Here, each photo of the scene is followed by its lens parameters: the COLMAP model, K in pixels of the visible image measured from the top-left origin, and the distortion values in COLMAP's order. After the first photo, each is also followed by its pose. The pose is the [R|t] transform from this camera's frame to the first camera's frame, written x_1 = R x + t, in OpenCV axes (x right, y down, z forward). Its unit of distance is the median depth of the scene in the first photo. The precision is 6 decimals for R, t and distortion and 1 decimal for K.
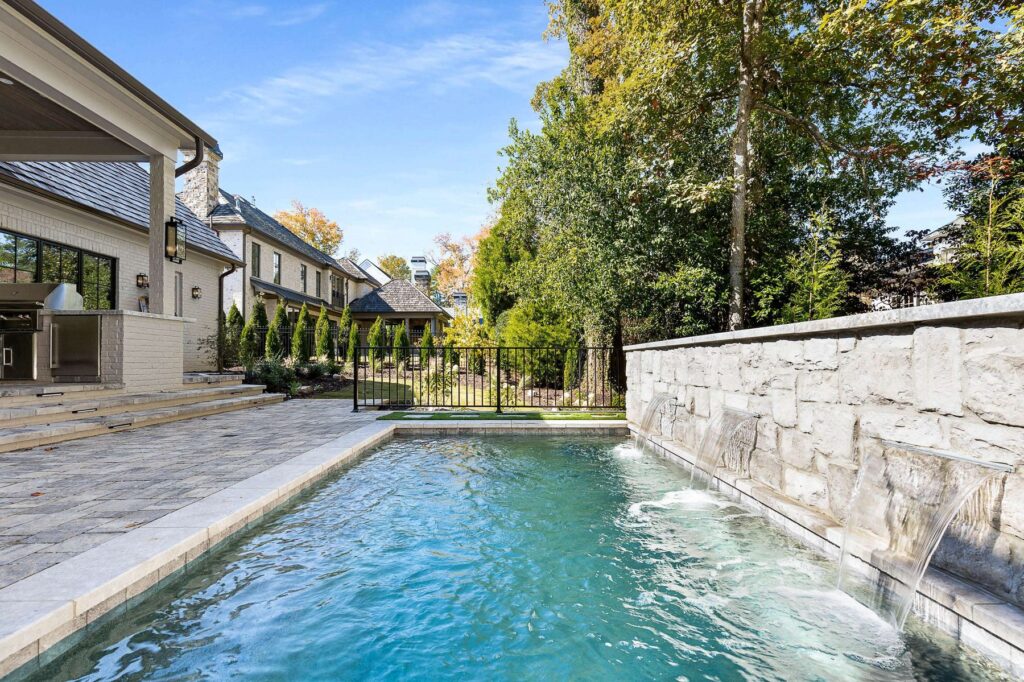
lens RADIAL K [[459.5, 0, 511.6], [0, 459.5, 352.1], [0, 0, 1]] dist [0.001485, -0.000065]
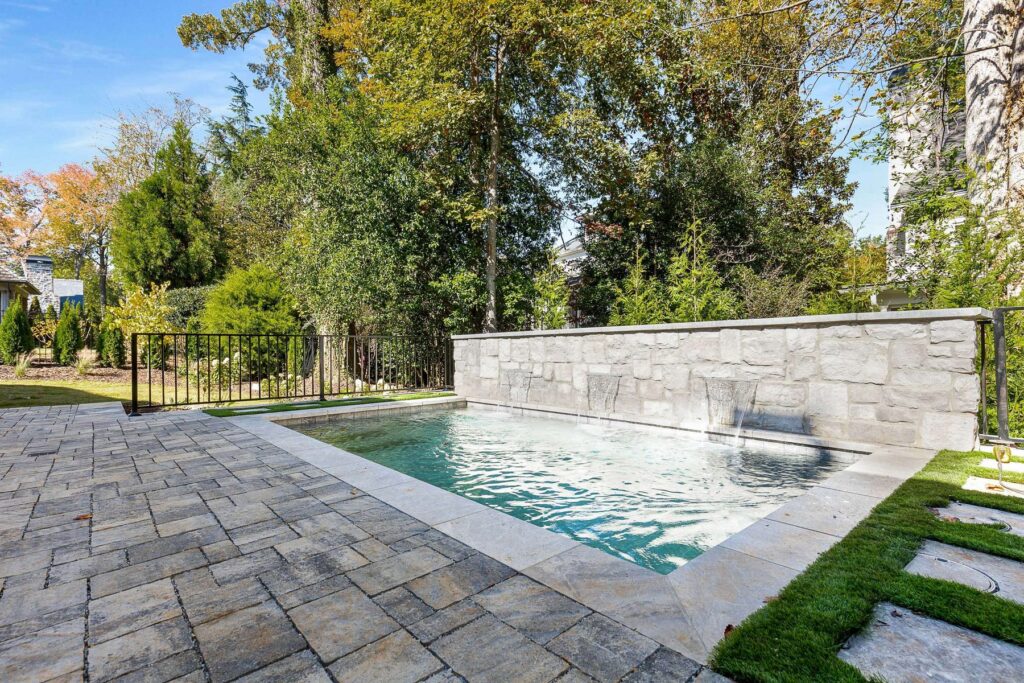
lens RADIAL K [[468.0, 0, 512.0], [0, 468.0, 341.5], [0, 0, 1]] dist [0.011859, 0.000042]
pose [[0.751707, 0.001588, 0.659495, -0.489879], [-0.000904, 0.999999, -0.001378, 0.005178], [-0.659496, 0.000440, 0.751708, -0.039422]]
